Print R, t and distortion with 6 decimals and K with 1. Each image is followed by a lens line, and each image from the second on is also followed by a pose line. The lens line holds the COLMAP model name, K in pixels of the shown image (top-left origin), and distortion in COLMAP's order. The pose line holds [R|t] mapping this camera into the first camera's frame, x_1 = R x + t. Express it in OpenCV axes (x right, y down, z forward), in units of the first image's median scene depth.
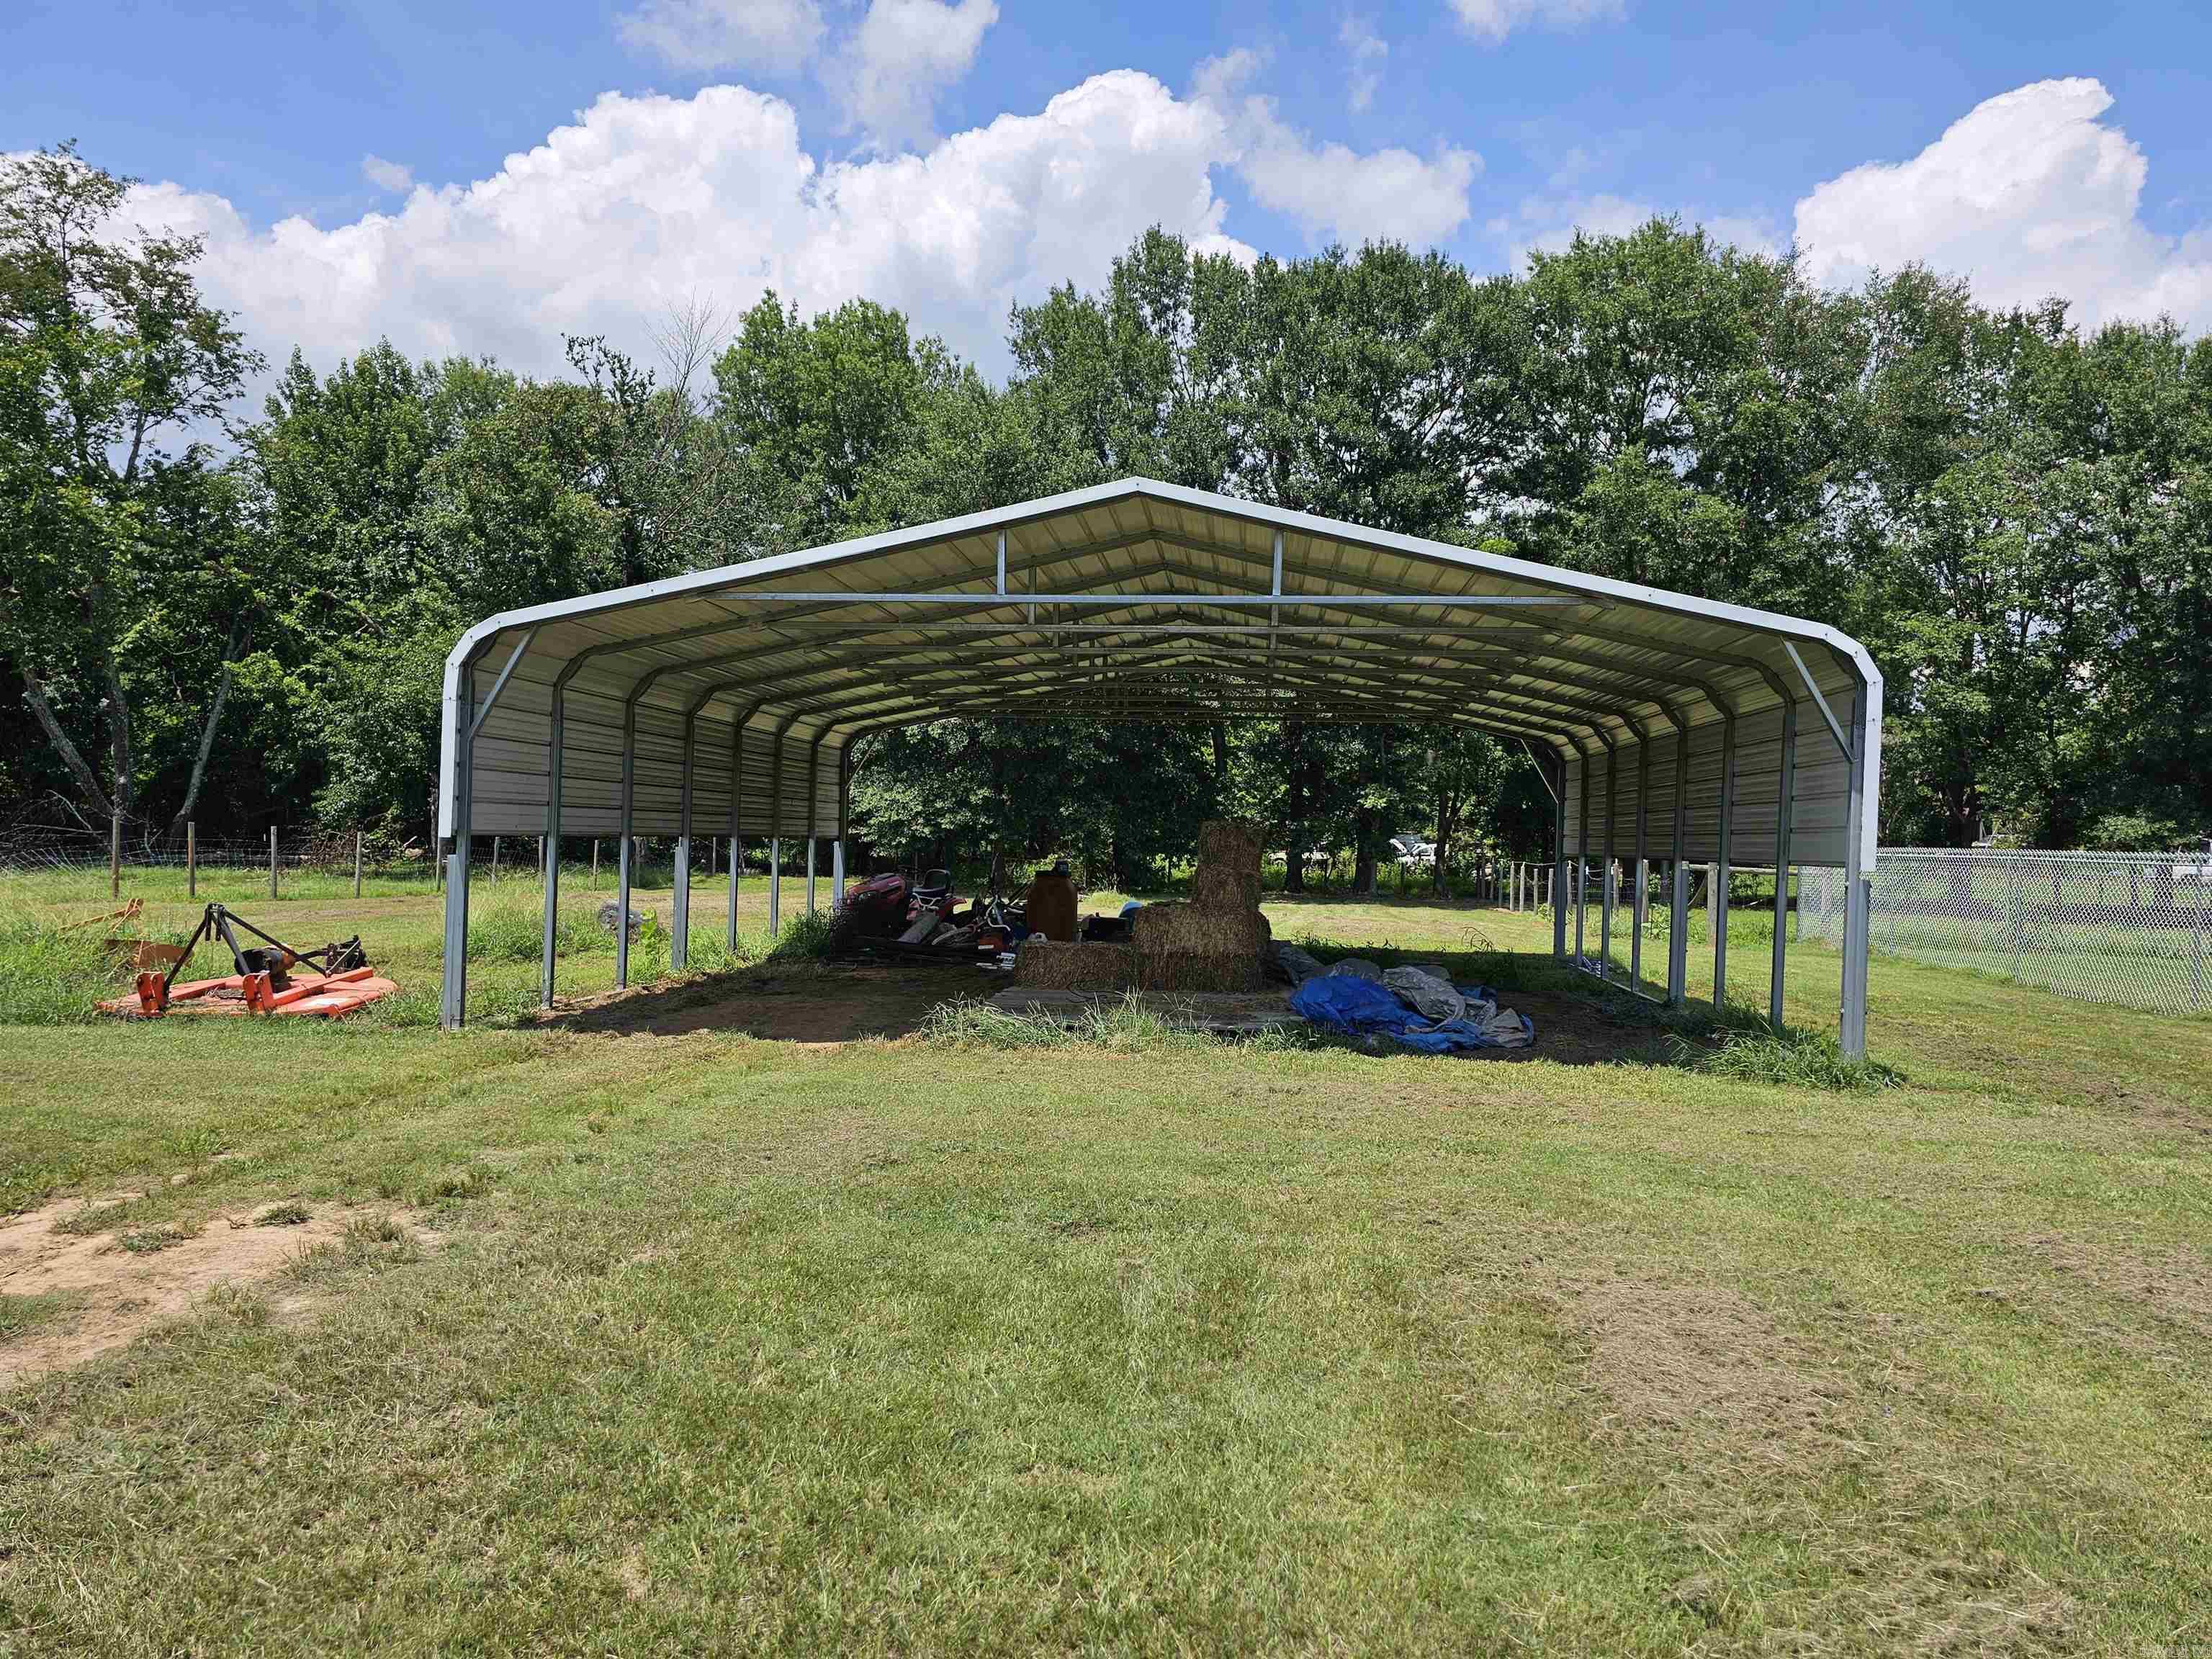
lens RADIAL K [[1471.8, 0, 1099.8], [0, 1471.8, 816.7], [0, 0, 1]] dist [0.034464, -0.028019]
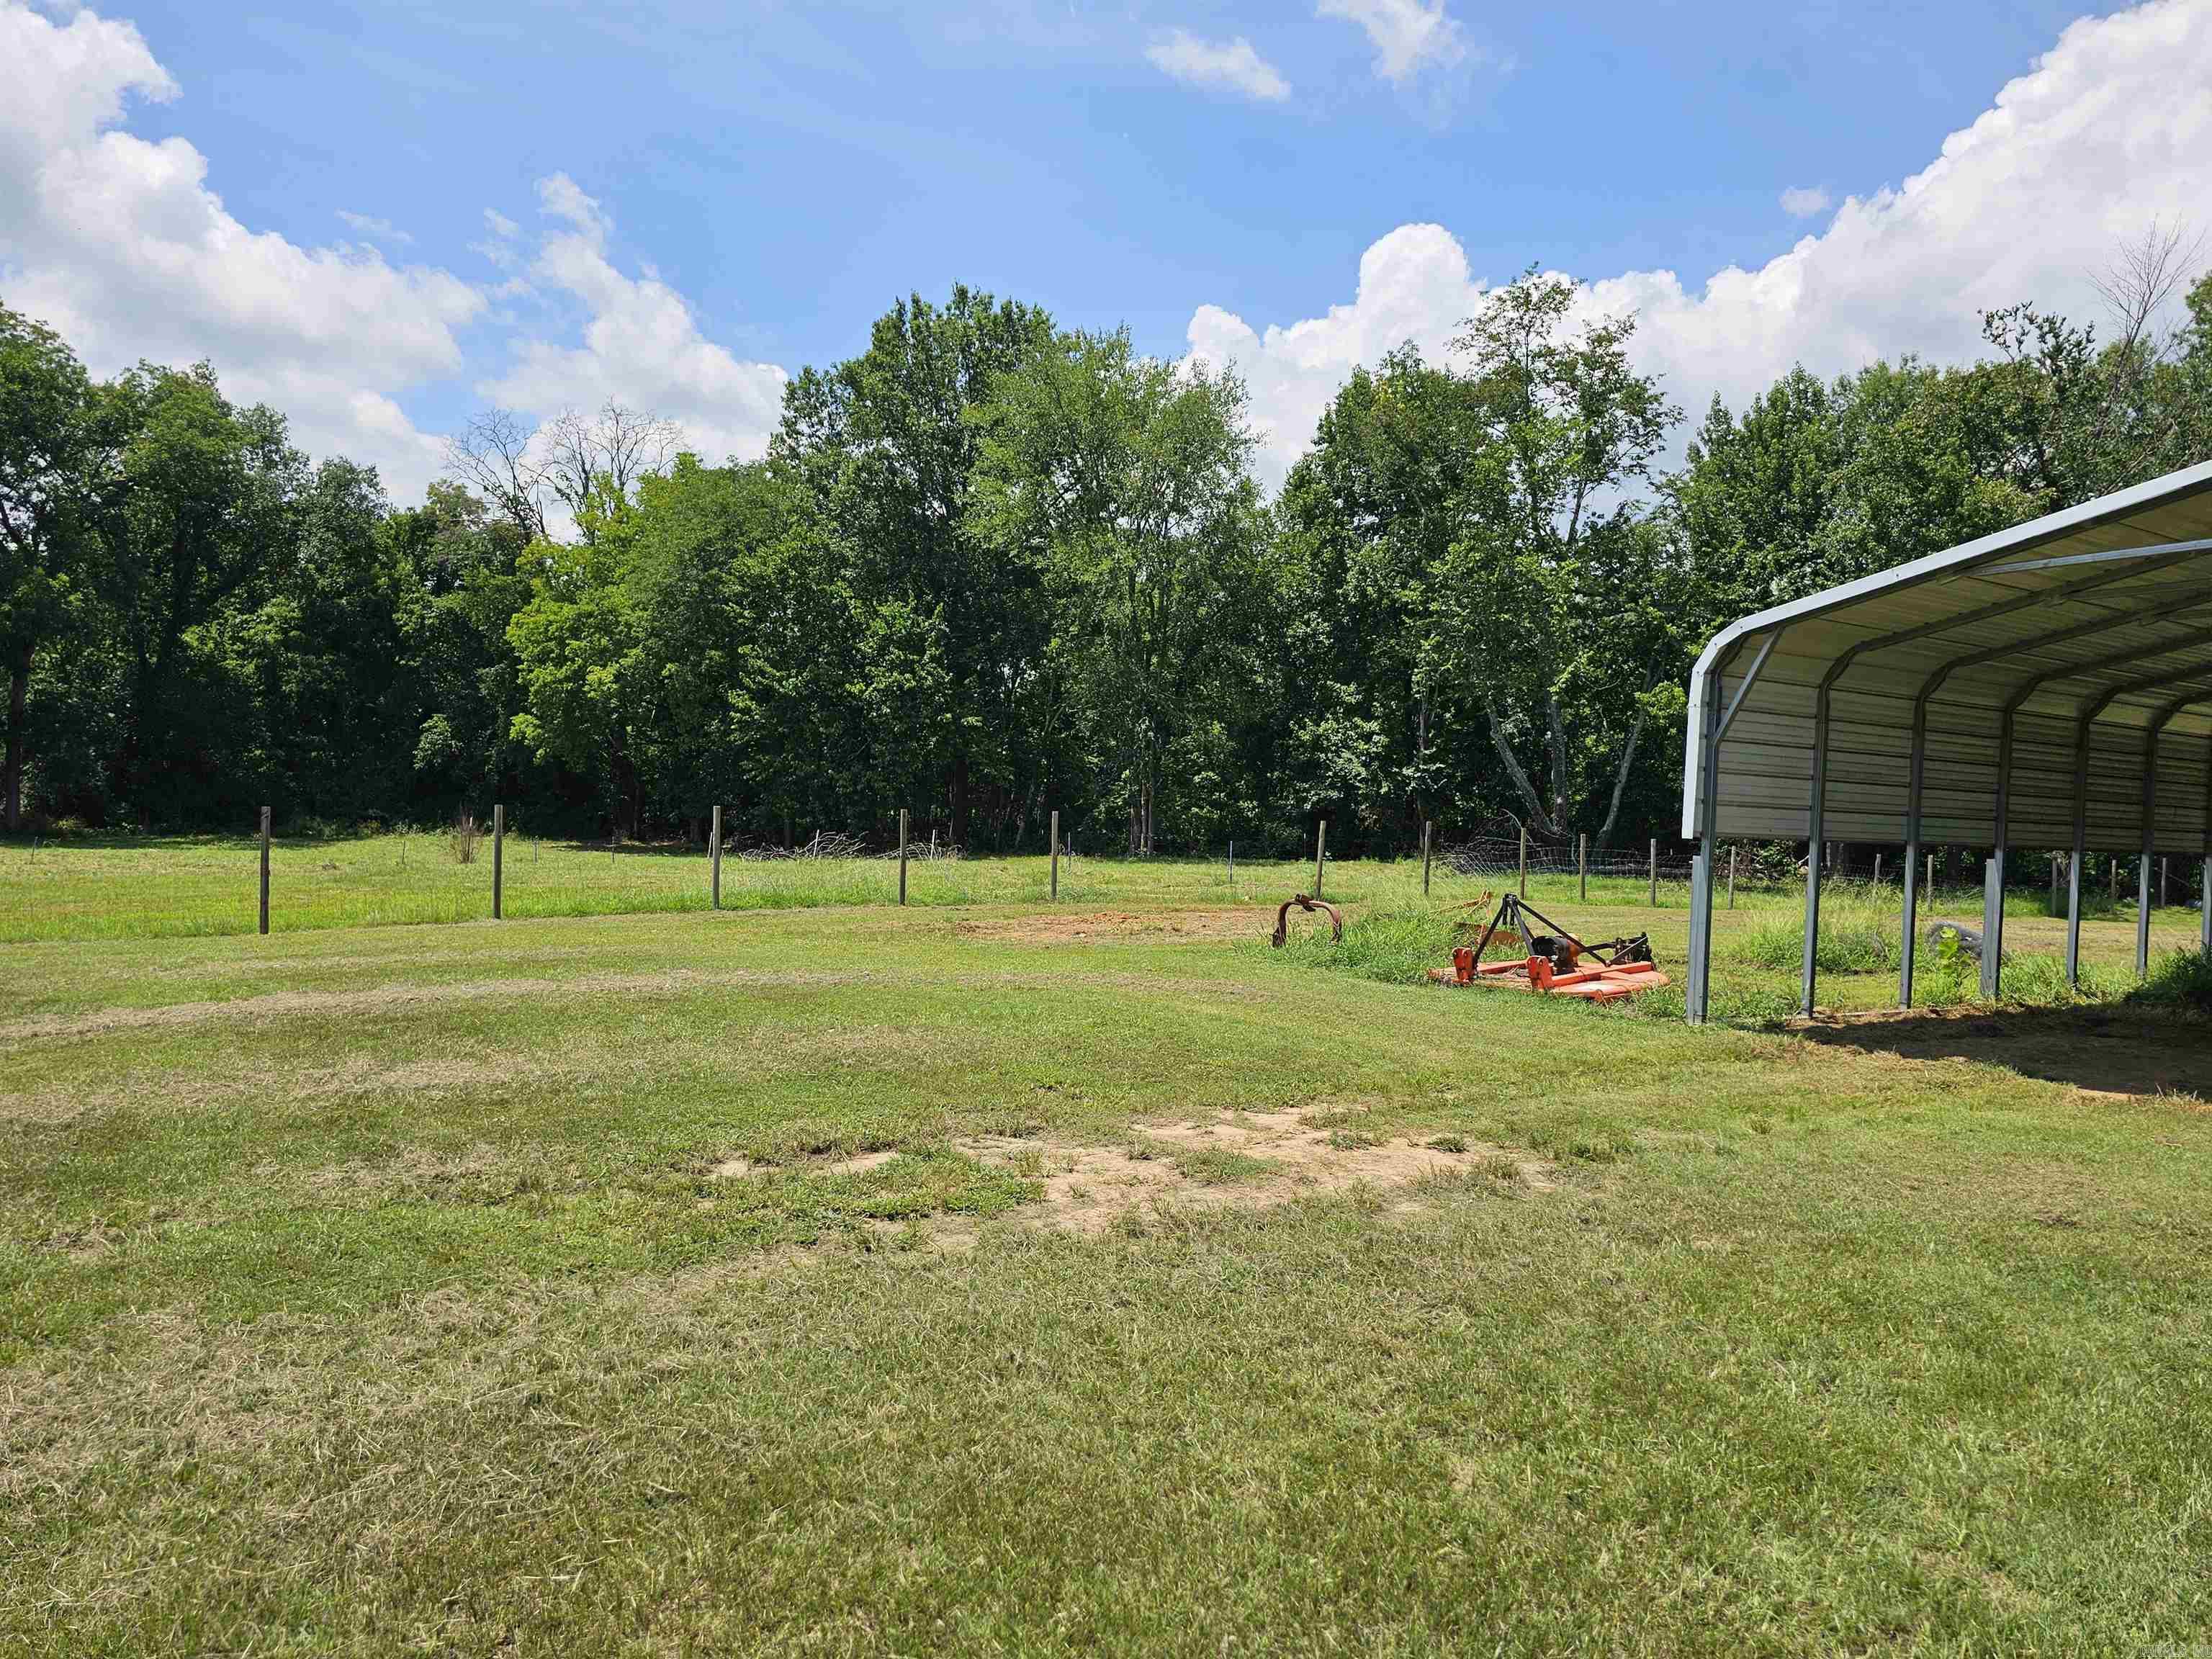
lens RADIAL K [[1471.8, 0, 1101.2], [0, 1471.8, 823.9], [0, 0, 1]] dist [0.034464, -0.028019]
pose [[0.605569, 0.002916, -0.795788, 0.100698], [-0.012717, 0.999901, -0.006012, 0.011154], [0.795691, 0.013761, 0.605546, 0.029965]]
